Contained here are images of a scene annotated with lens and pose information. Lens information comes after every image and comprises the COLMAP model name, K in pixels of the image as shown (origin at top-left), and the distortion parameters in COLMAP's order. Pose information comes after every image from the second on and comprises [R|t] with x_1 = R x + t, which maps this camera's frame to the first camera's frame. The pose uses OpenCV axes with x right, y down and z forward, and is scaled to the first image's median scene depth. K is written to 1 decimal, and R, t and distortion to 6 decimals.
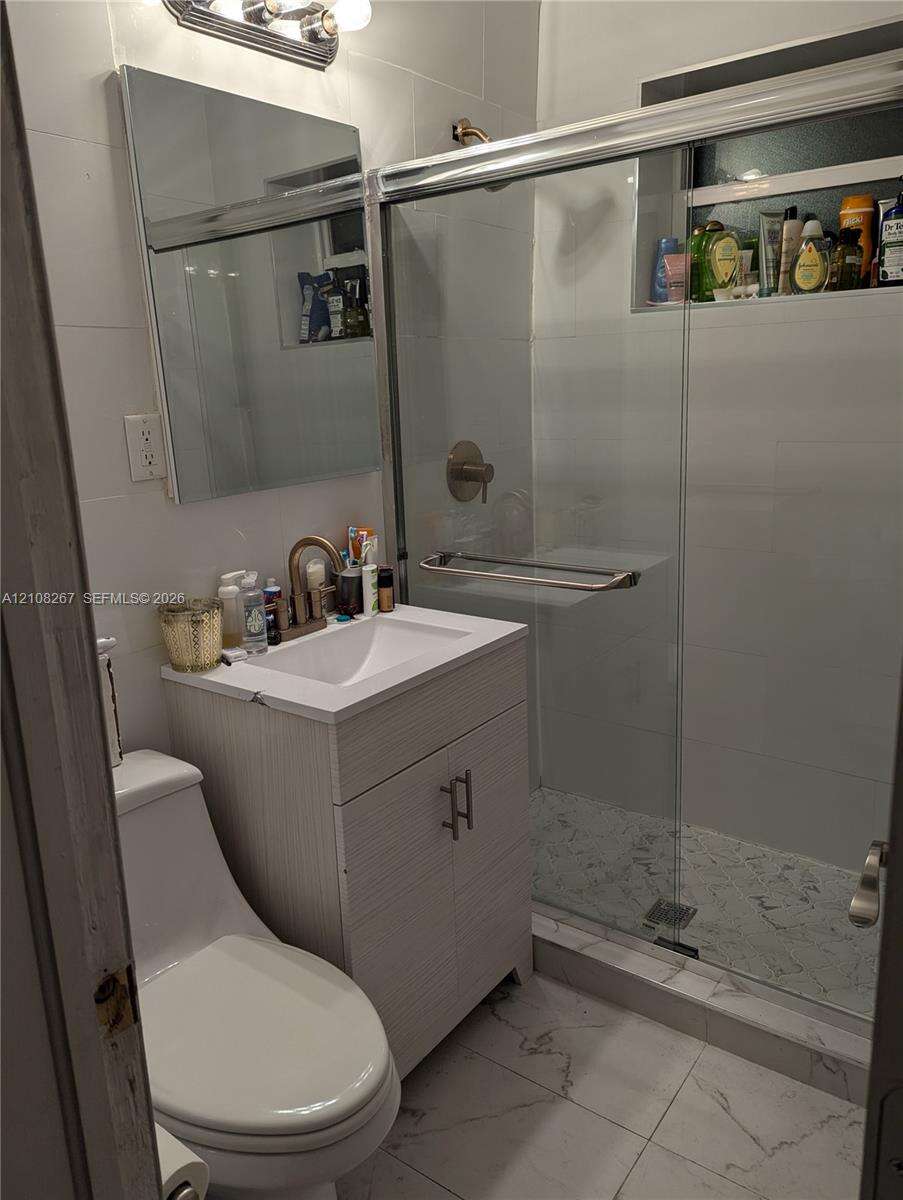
lens RADIAL K [[867.9, 0, 454.7], [0, 867.9, 581.8], [0, 0, 1]] dist [0.035287, -0.058282]
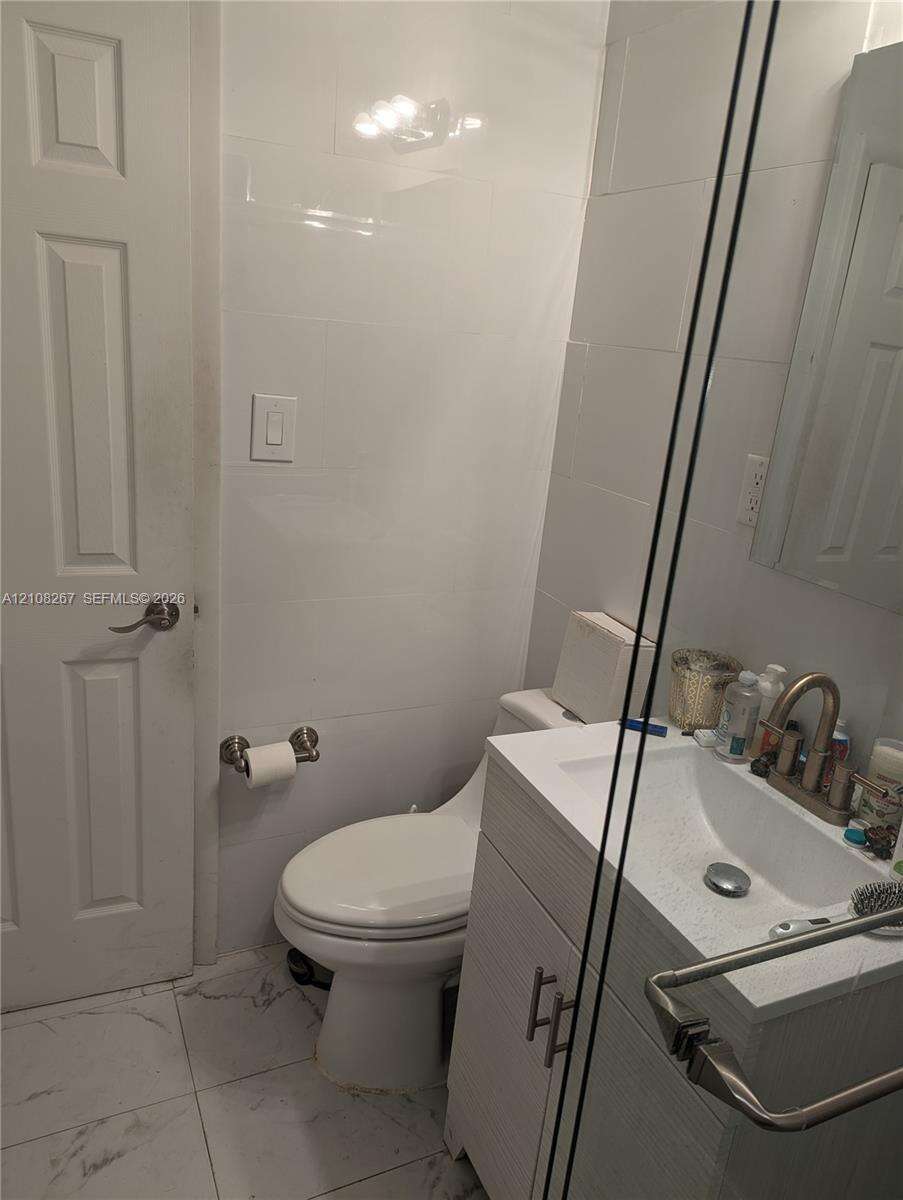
lens RADIAL K [[867.9, 0, 454.7], [0, 867.9, 581.8], [0, 0, 1]] dist [0.035287, -0.058282]
pose [[-0.469725, 0.257647, -0.844379, 0.326362], [-0.260348, 0.873498, 0.411363, -0.200541], [0.843551, 0.413060, -0.343226, 0.595192]]
